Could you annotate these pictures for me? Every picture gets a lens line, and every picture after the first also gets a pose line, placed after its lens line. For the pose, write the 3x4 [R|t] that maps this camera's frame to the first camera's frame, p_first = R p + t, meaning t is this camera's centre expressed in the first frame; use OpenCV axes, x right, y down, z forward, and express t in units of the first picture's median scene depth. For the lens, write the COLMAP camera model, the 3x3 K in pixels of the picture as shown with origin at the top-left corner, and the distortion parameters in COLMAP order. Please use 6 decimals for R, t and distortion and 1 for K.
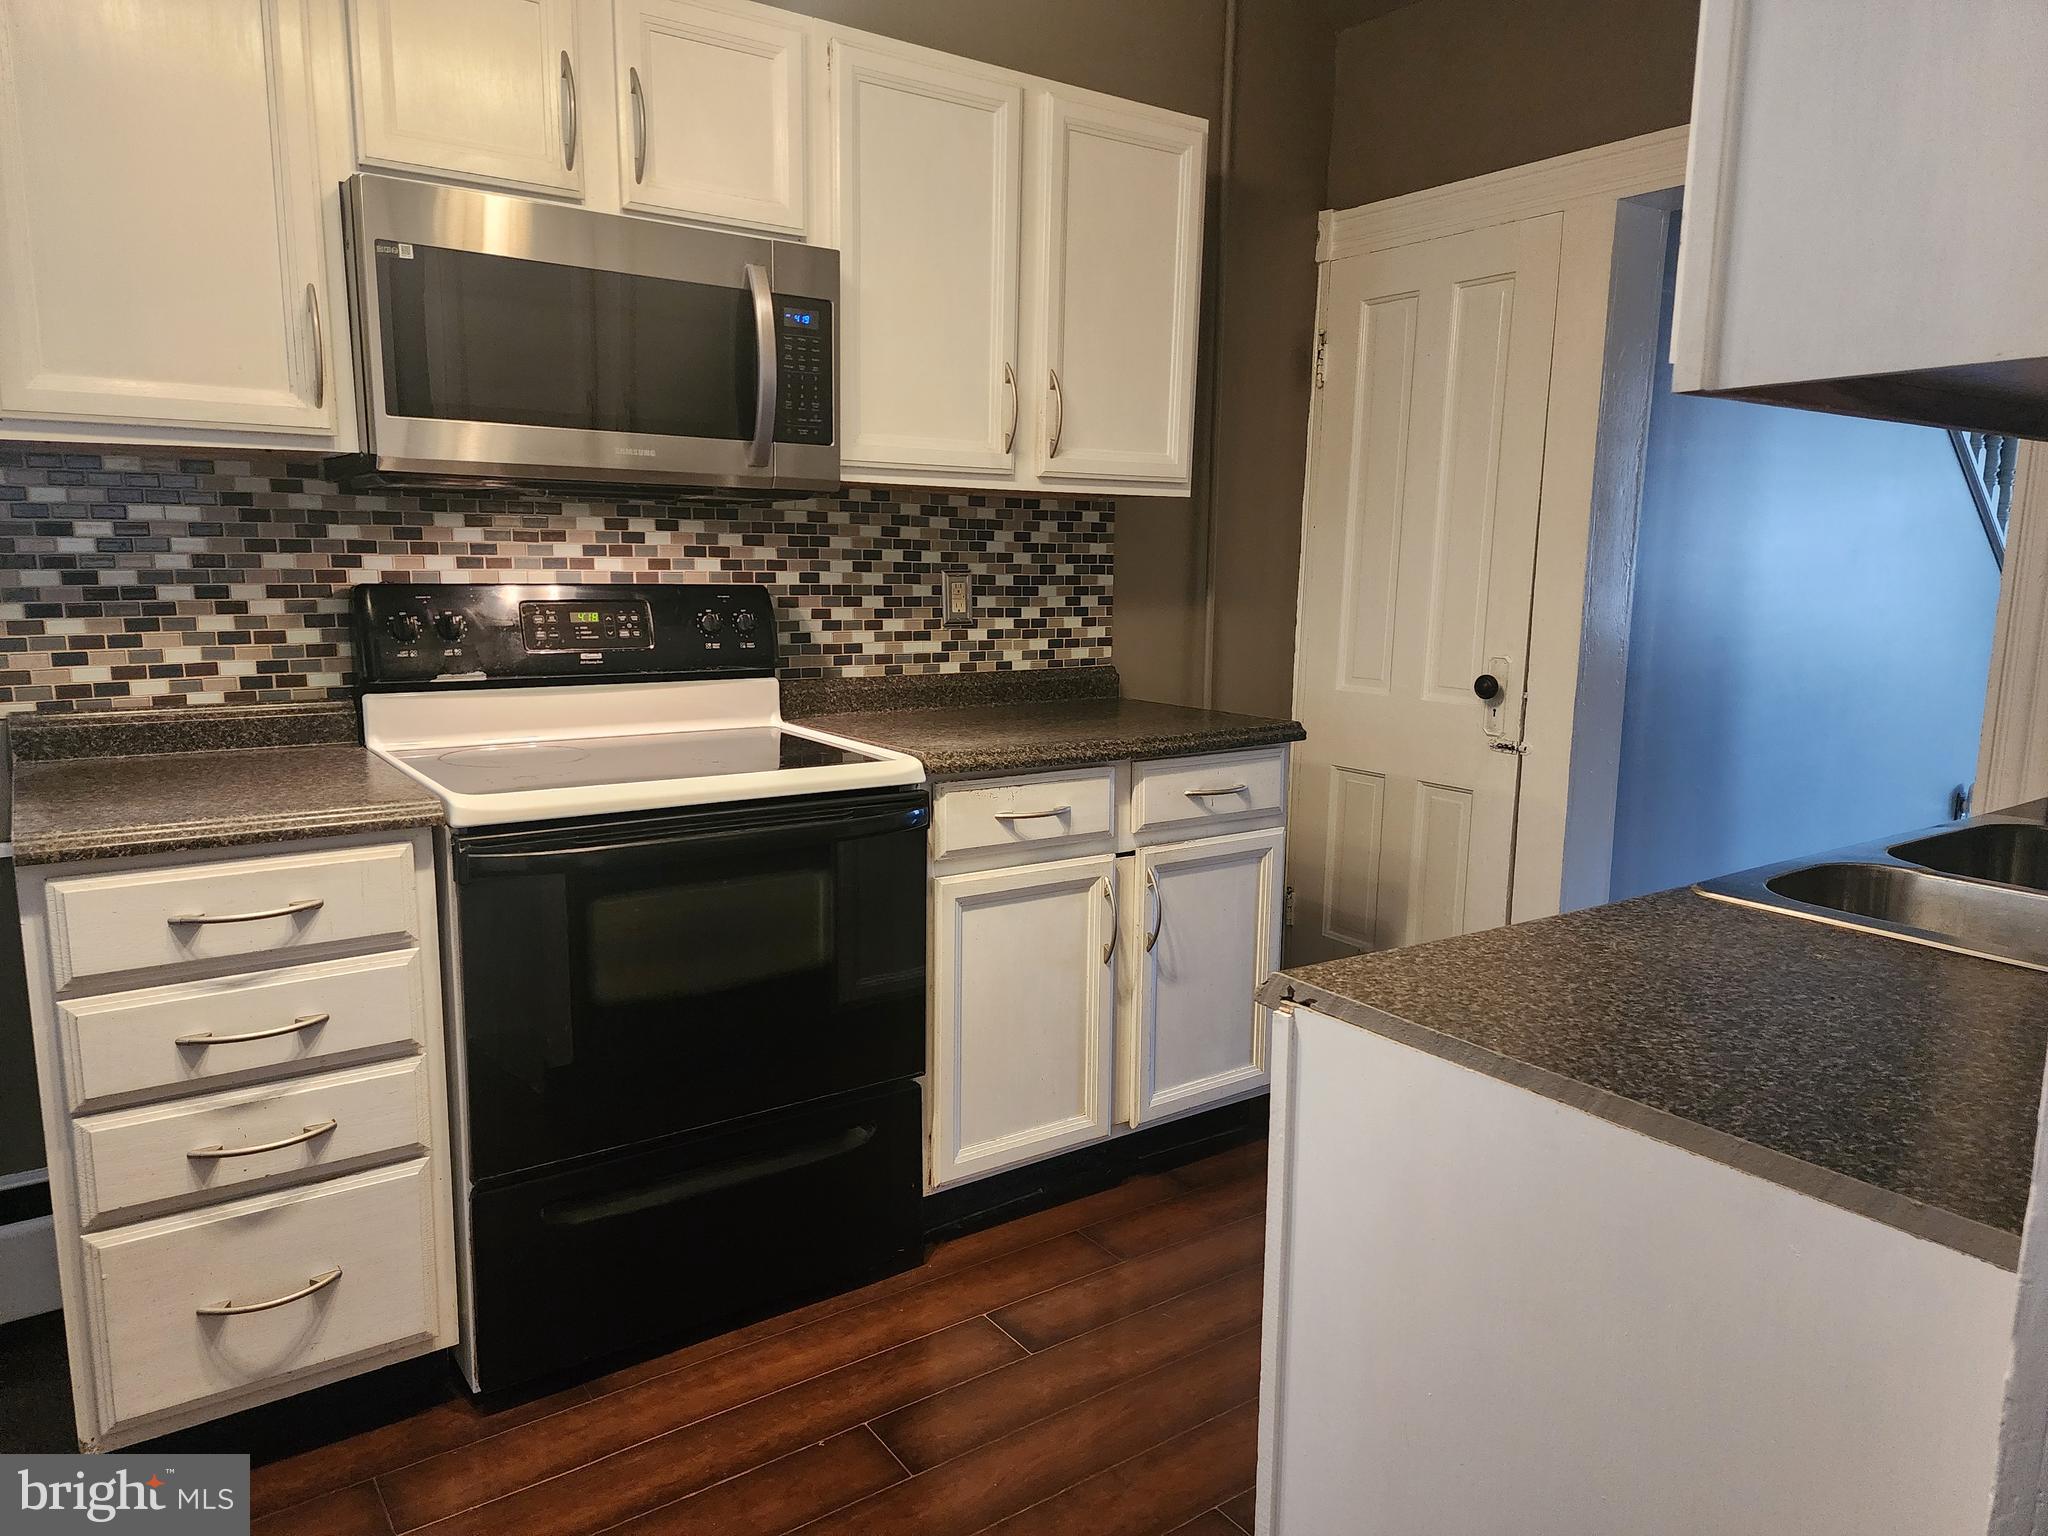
lens RADIAL K [[1350.6, 0, 1024.0], [0, 1350.6, 768.0], [0, 0, 1]] dist [0.064100, -0.075076]
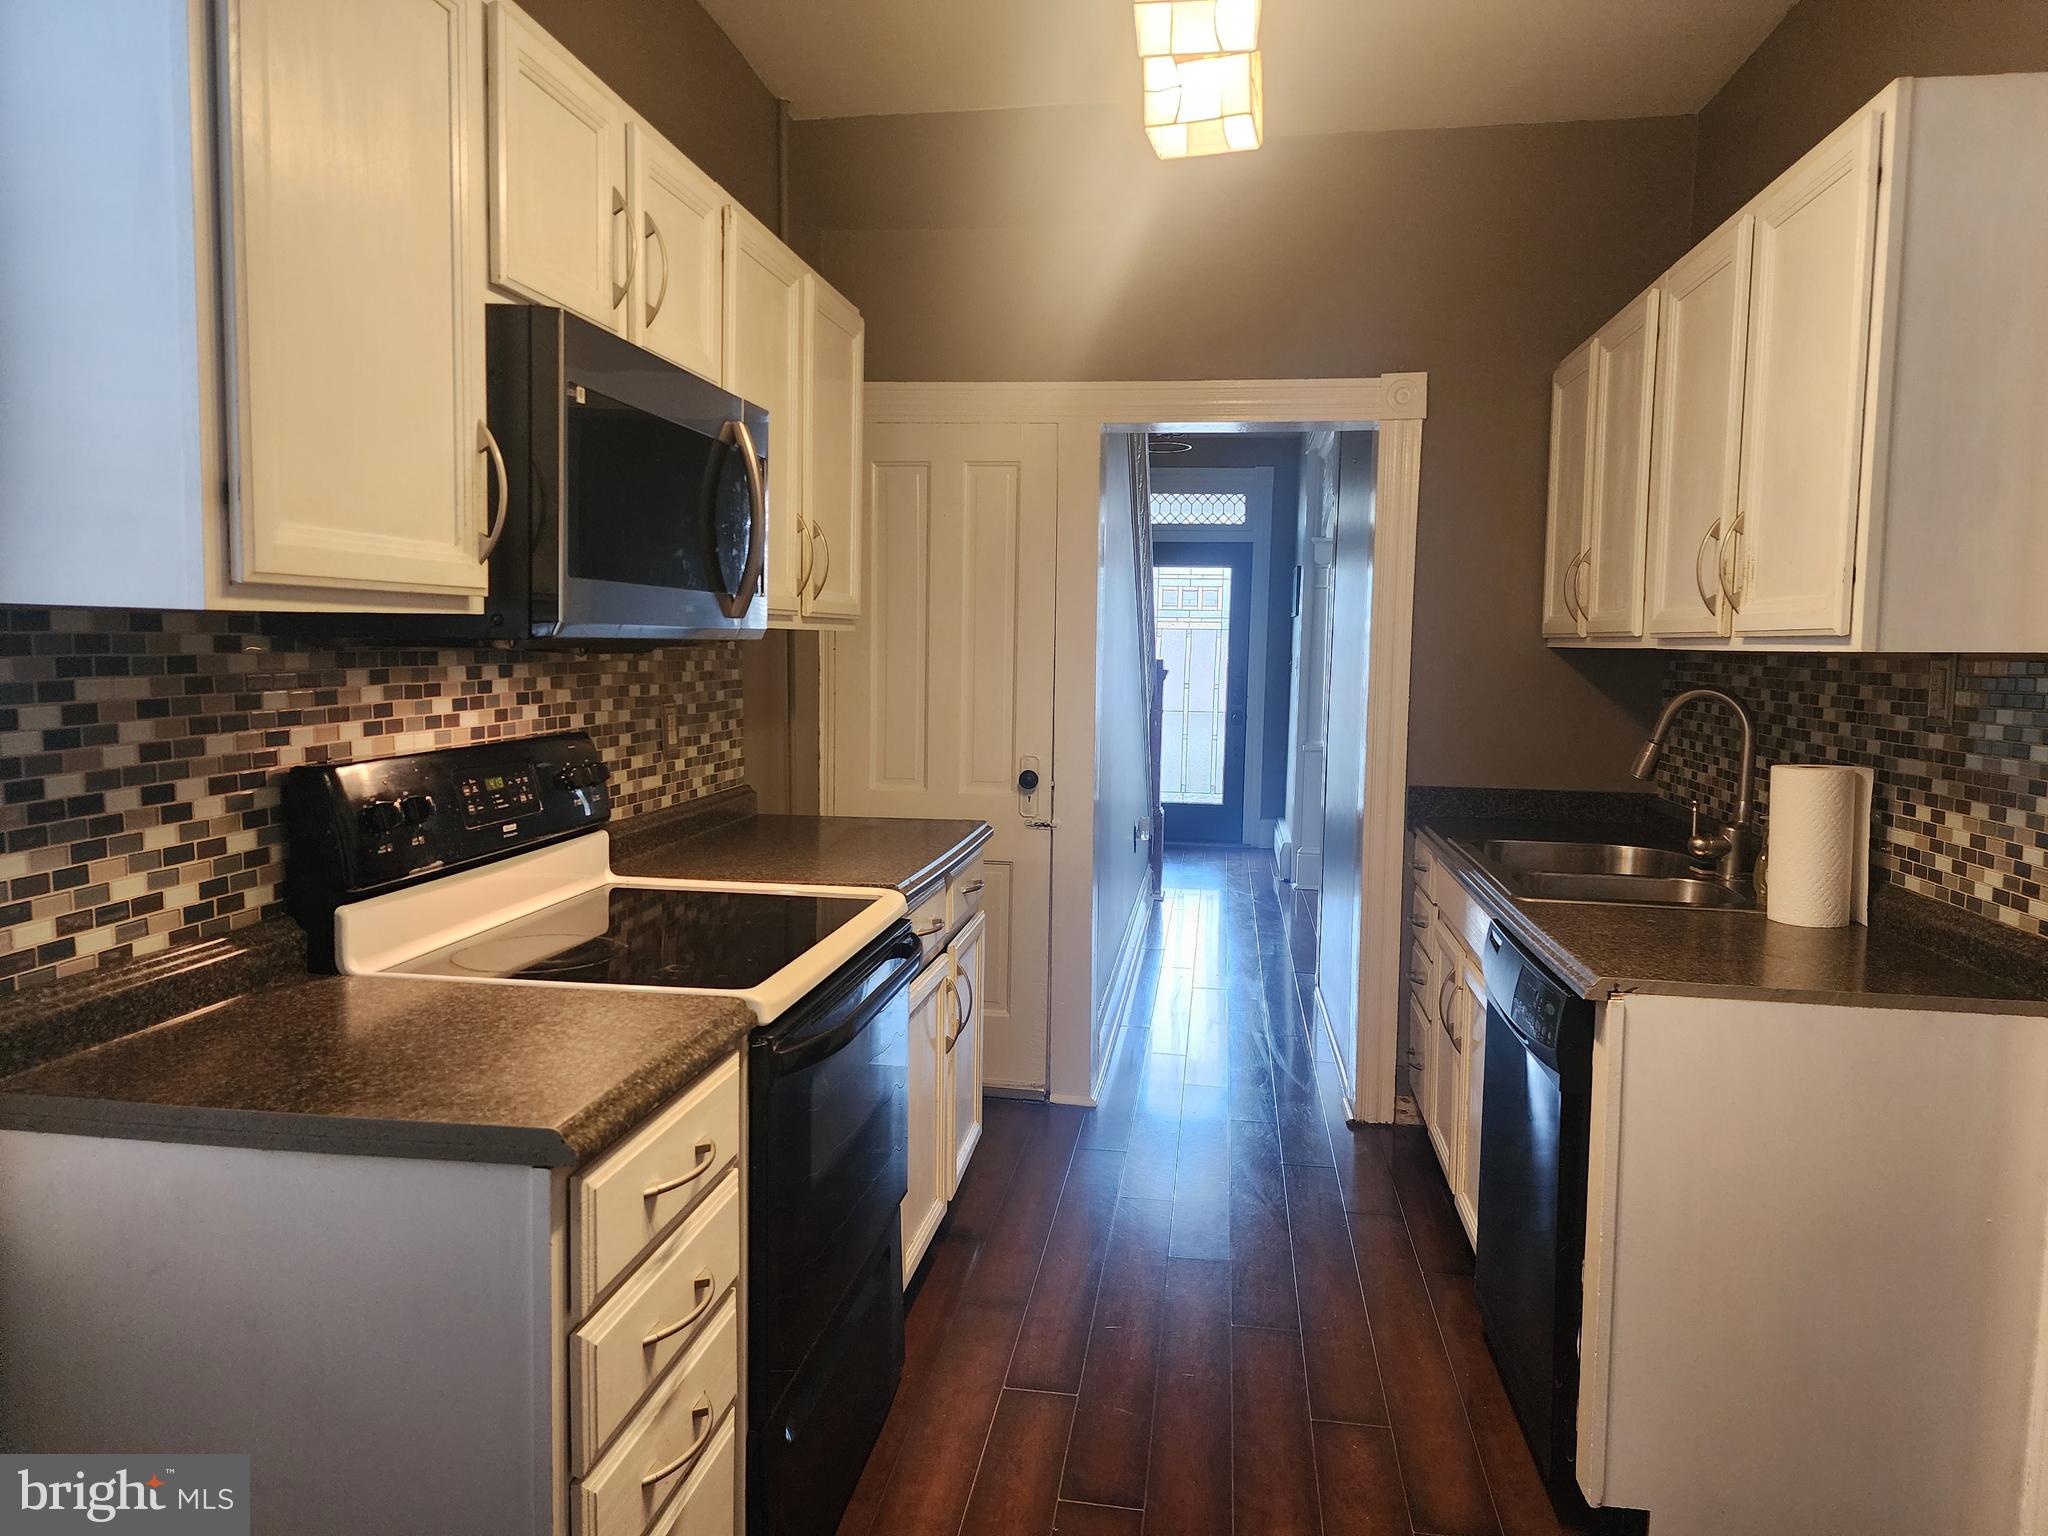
lens RADIAL K [[1350.6, 0, 1024.0], [0, 1350.6, 768.0], [0, 0, 1]] dist [0.064100, -0.075076]
pose [[0.691061, -0.070118, 0.719387, -0.749619], [0.103642, 0.994611, -0.002617, -0.088214], [-0.715327, 0.076367, 0.694605, 0.168277]]
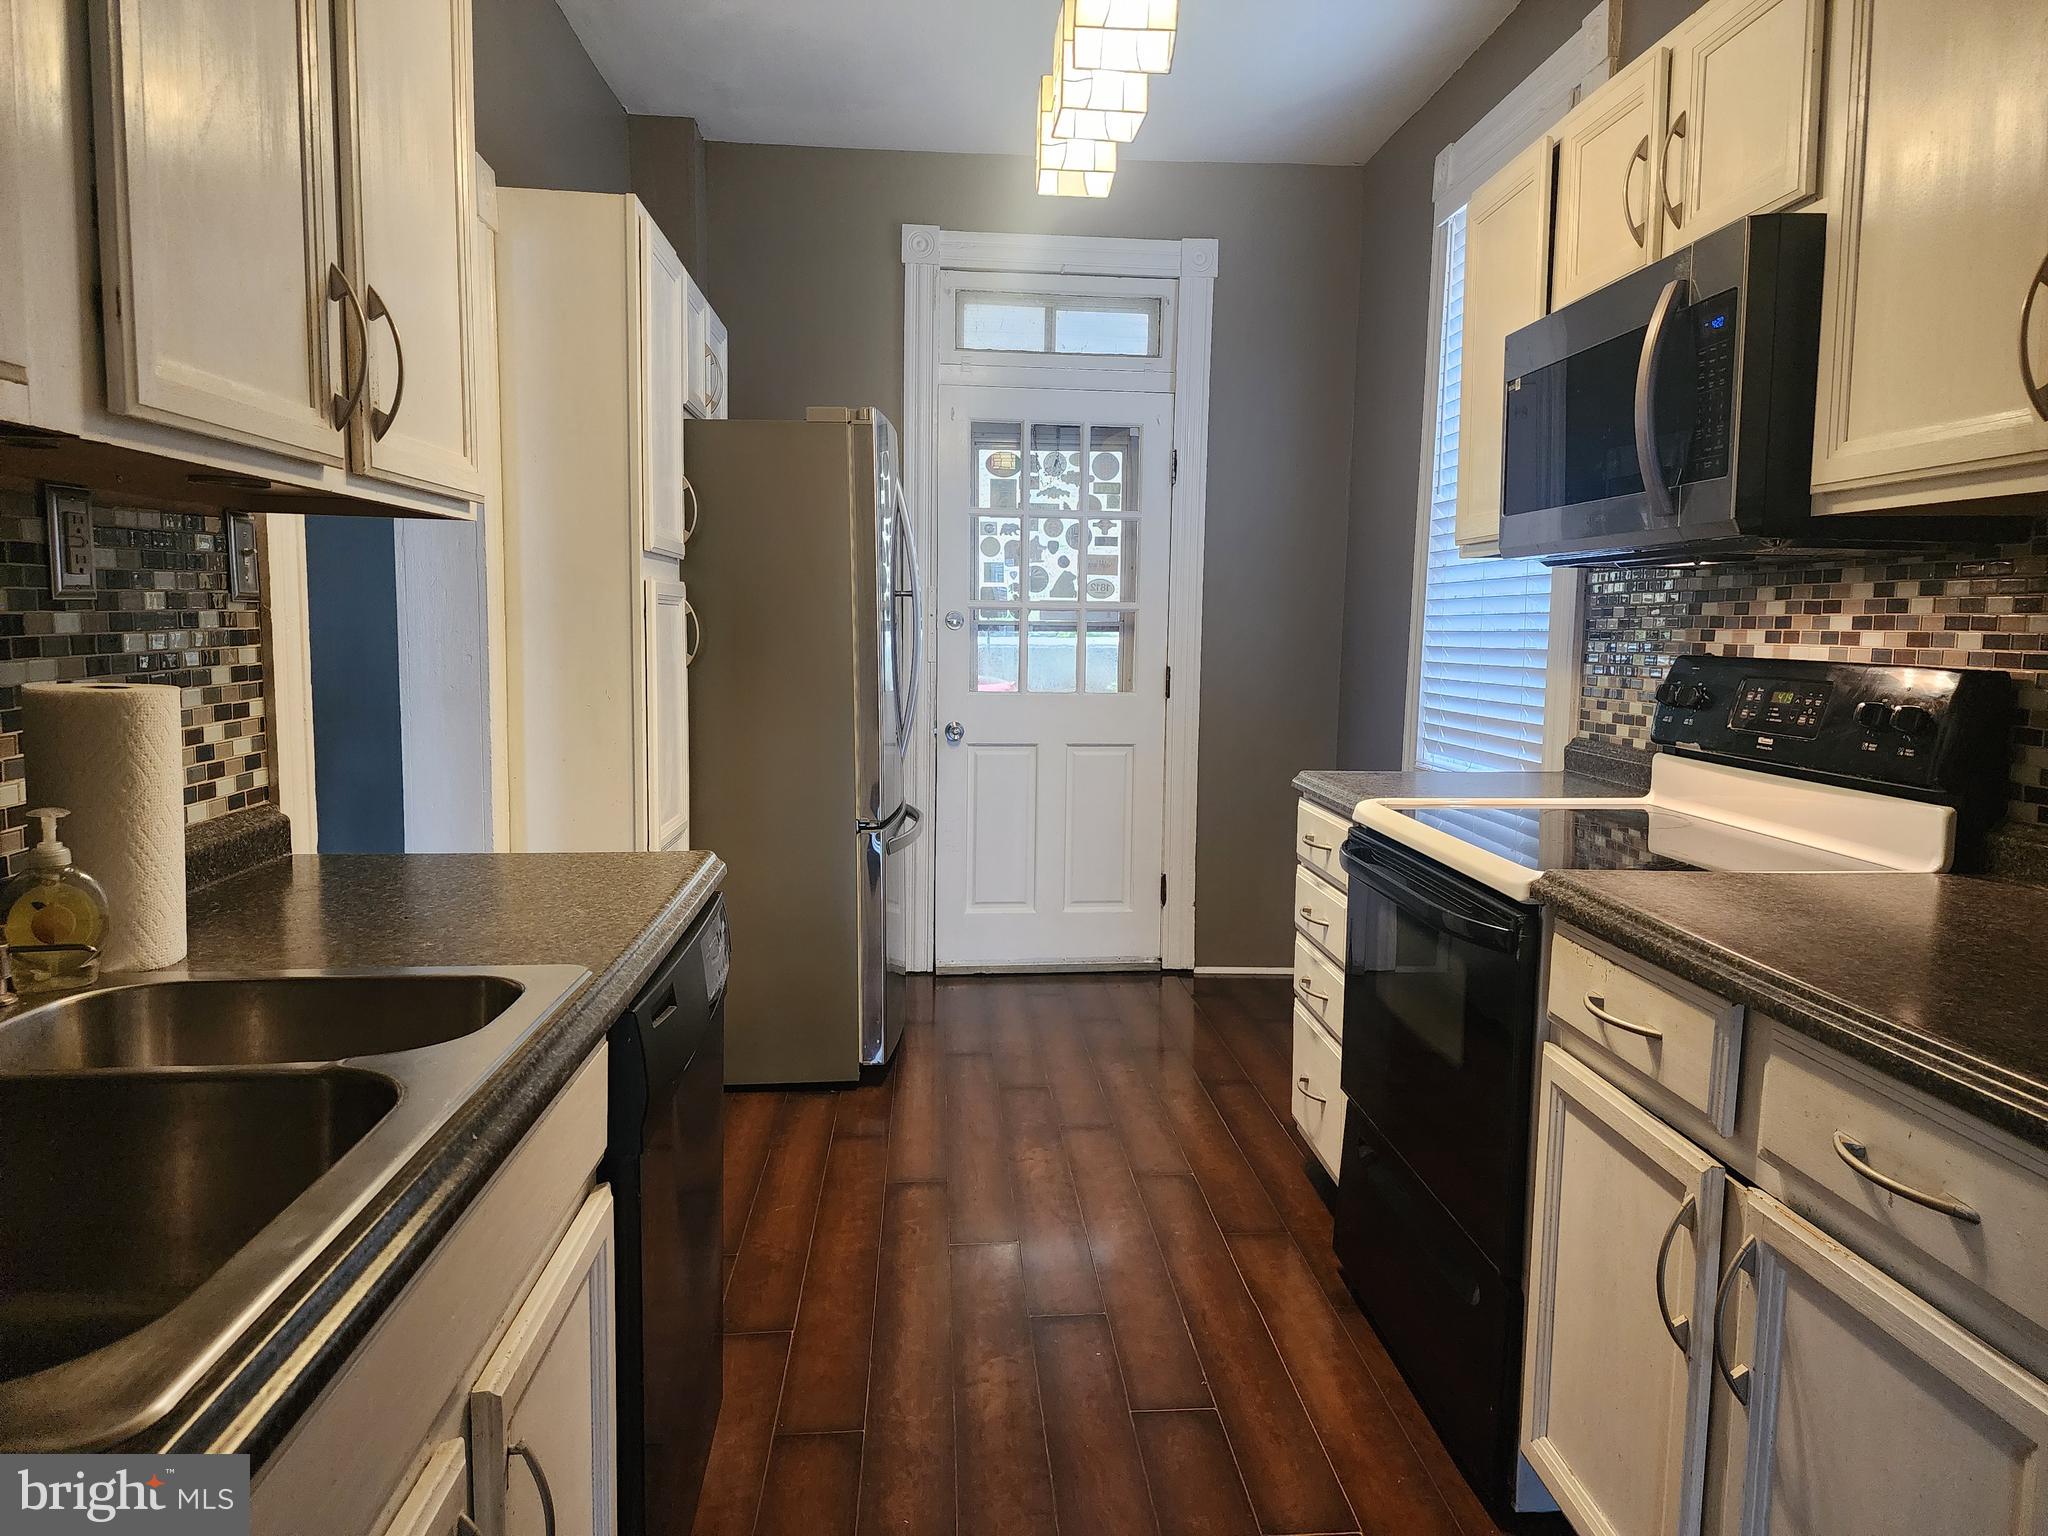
lens RADIAL K [[1350.6, 0, 1024.0], [0, 1350.6, 768.0], [0, 0, 1]] dist [0.064100, -0.075076]
pose [[-0.517548, 0.075382, -0.852327, 0.717435], [-0.150409, 0.972587, 0.177348, -0.157758], [0.842331, 0.219984, -0.492022, 1.086678]]
